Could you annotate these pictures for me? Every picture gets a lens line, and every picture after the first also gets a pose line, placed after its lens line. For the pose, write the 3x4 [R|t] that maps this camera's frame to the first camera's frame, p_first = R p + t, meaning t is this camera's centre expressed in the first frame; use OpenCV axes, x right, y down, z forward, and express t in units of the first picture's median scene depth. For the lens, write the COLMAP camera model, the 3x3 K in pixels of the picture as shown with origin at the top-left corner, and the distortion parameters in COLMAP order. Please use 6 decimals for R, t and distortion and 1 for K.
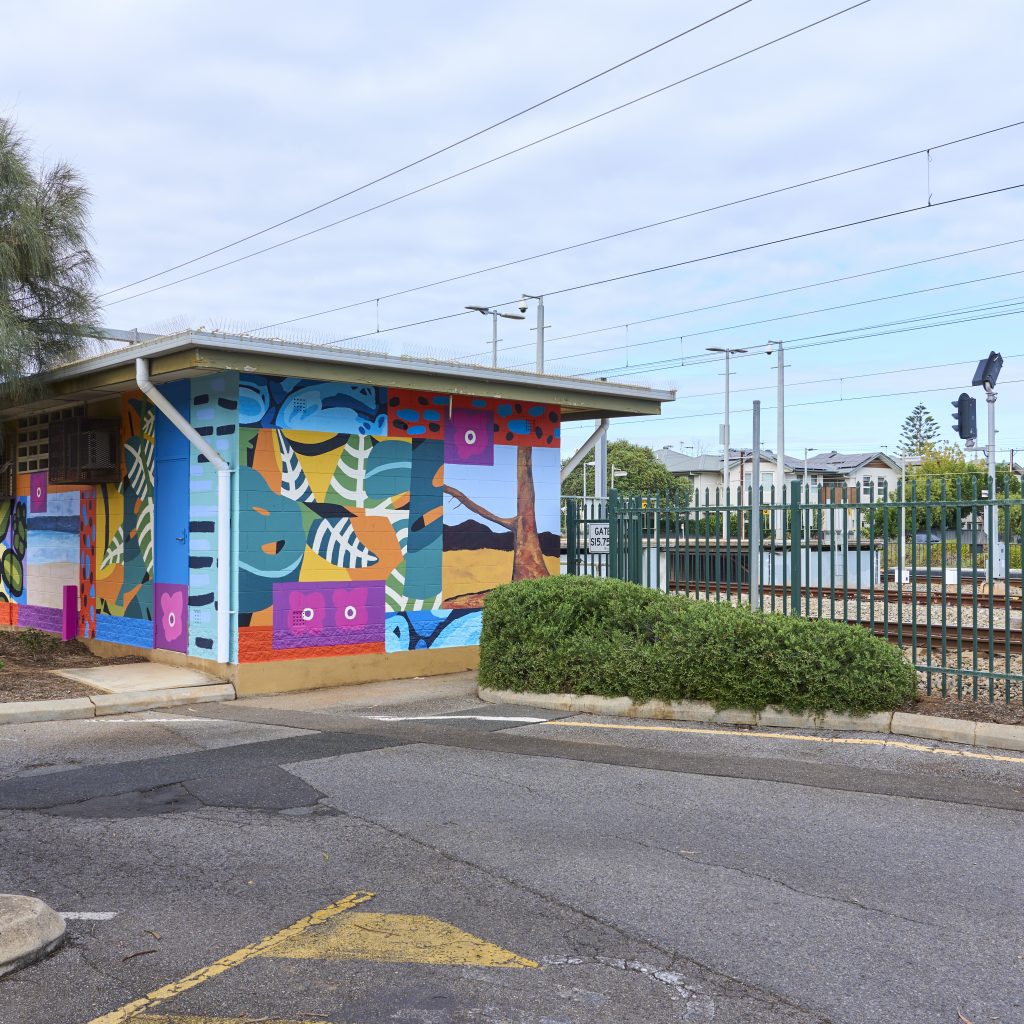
lens RADIAL K [[1092.6, 0, 504.6], [0, 1092.6, 528.2], [0, 0, 1]] dist [-0.007221, 0.000000]
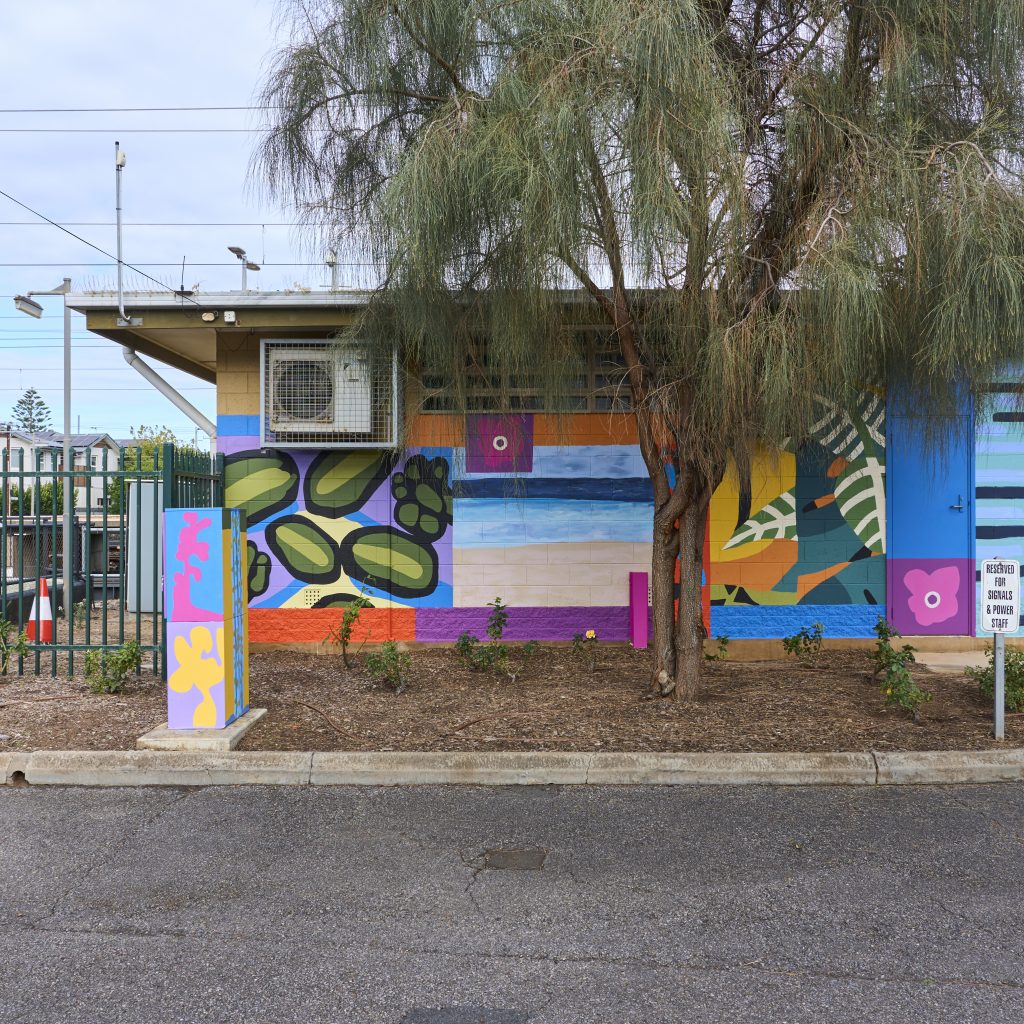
lens RADIAL K [[1092.6, 0, 515.2], [0, 1092.6, 520.0], [0, 0, 1]] dist [-0.007221, 0.000000]
pose [[0.684356, -0.005196, 0.729130, -1.120843], [0.000853, 0.999980, 0.006325, 0.014035], [-0.729148, -0.003706, 0.684346, 0.625108]]
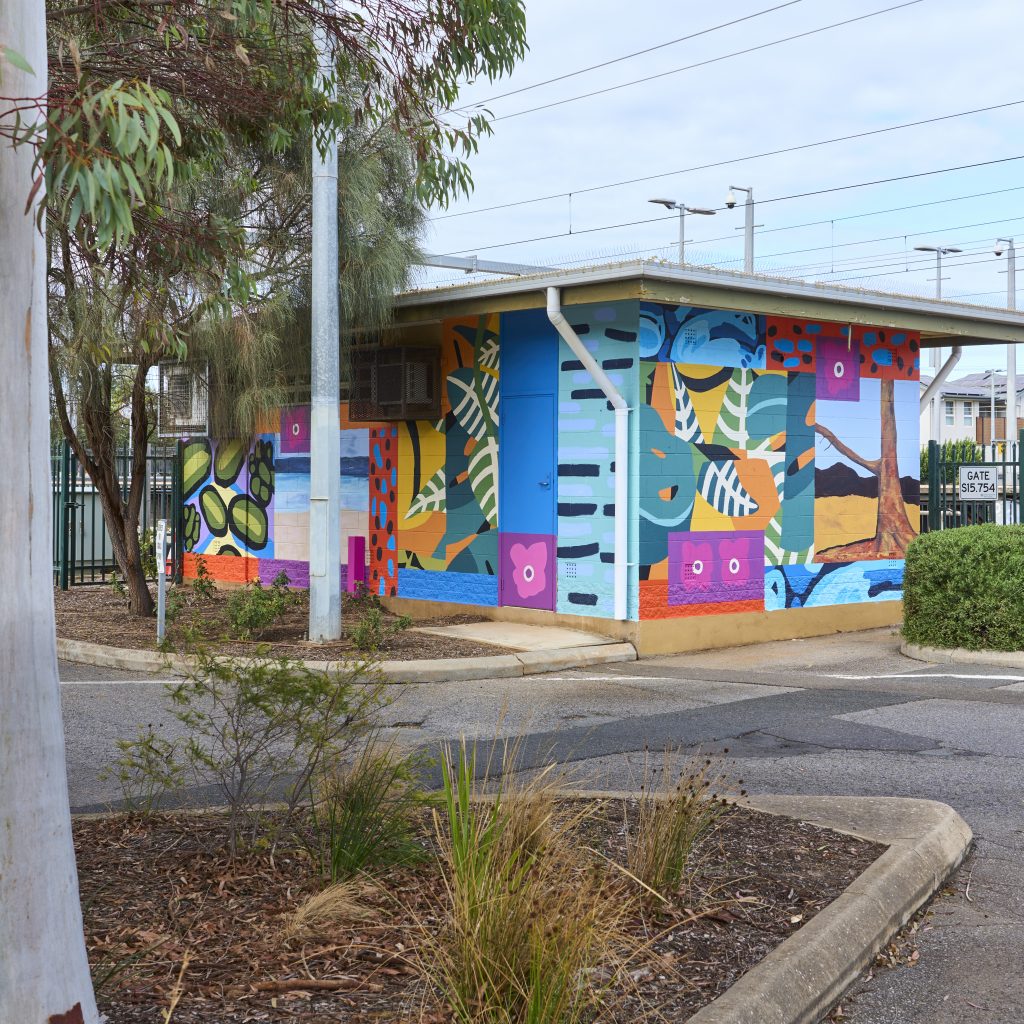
lens RADIAL K [[1444.5, 0, 508.5], [0, 1444.5, 460.3], [0, 0, 1]] dist [0.008452, 0.000000]
pose [[0.999981, 0.001782, -0.005817, -0.303110], [-0.001820, 0.999977, -0.006530, -0.001457], [0.005806, 0.006540, 0.999962, -0.181482]]
